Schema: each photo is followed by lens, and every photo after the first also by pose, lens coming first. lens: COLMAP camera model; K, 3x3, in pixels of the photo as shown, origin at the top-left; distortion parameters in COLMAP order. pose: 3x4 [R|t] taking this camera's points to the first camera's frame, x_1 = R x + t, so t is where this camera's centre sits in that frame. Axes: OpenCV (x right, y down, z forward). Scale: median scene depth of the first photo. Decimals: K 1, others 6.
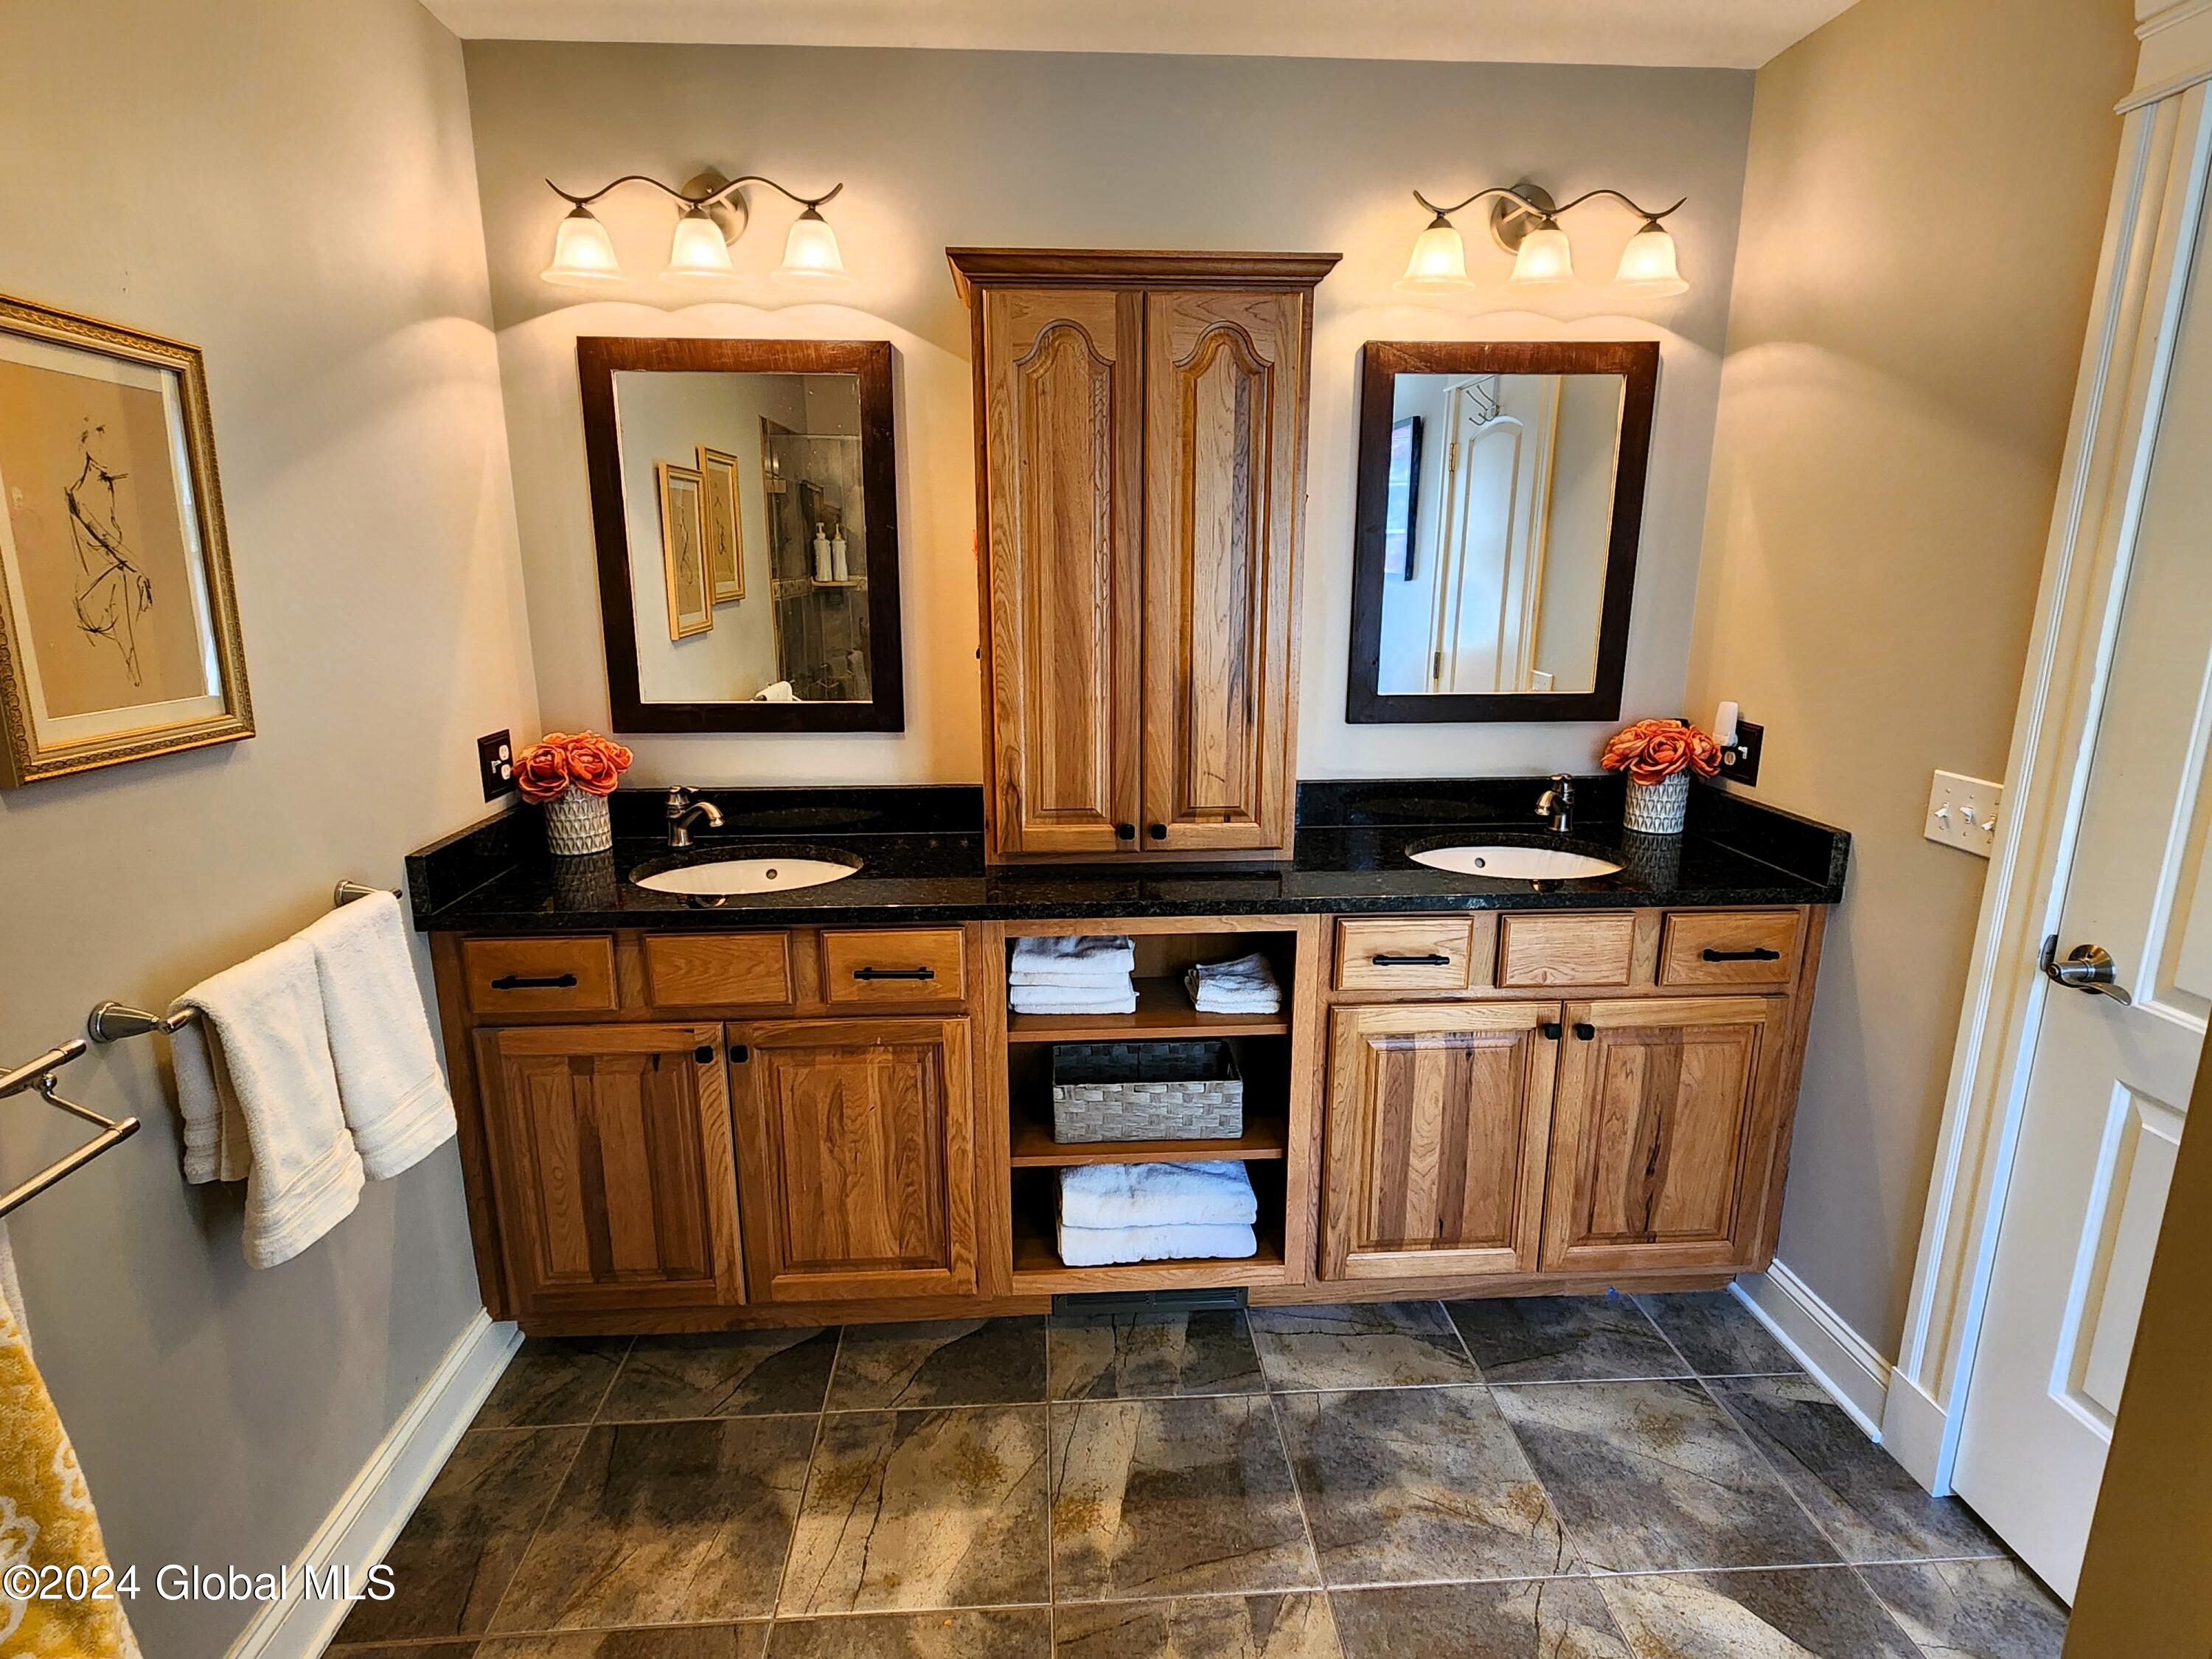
lens RADIAL K [[1064.3, 0, 1106.0], [0, 1064.3, 829.5], [0, 0, 1]] dist [0.001226, -0.000196]
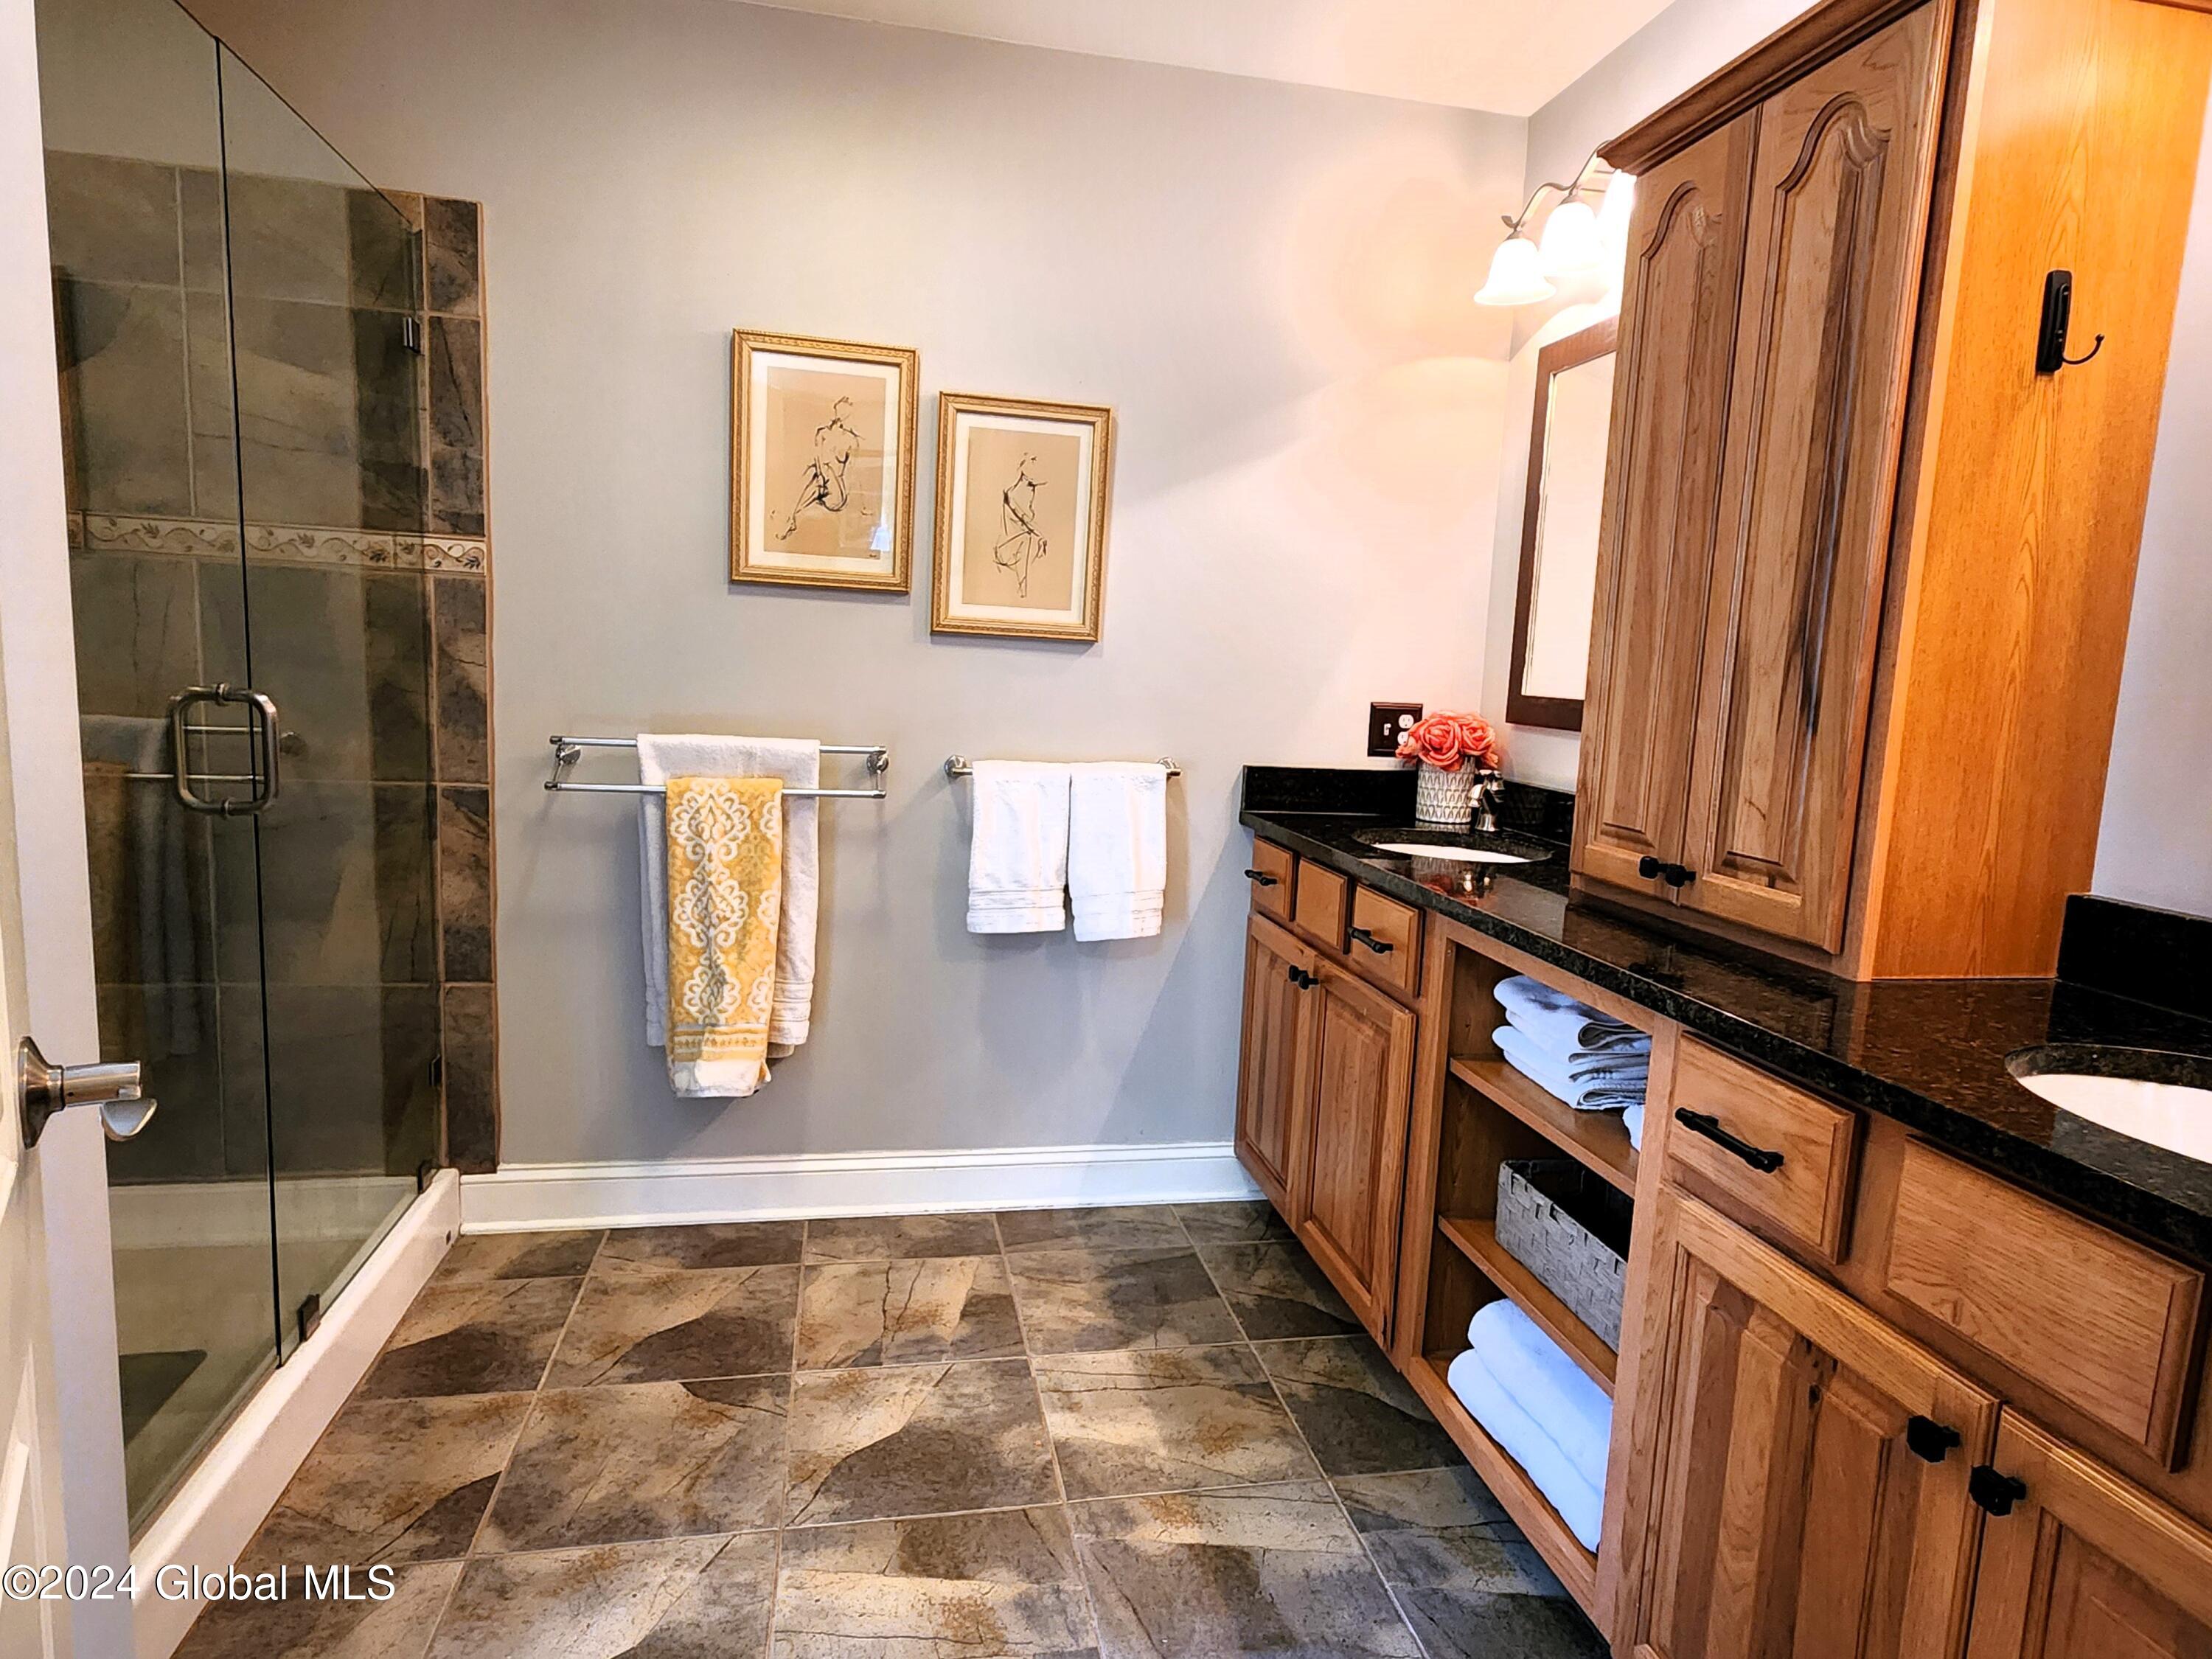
lens RADIAL K [[1192.3, 0, 1106.0], [0, 1192.3, 829.5], [0, 0, 1]] dist [0.004523, 0.001038]
pose [[0.196637, 0.162195, -0.966968, 0.783906], [-0.276411, 0.955391, 0.104044, -0.004972], [0.940708, 0.246821, 0.232698, 0.513921]]
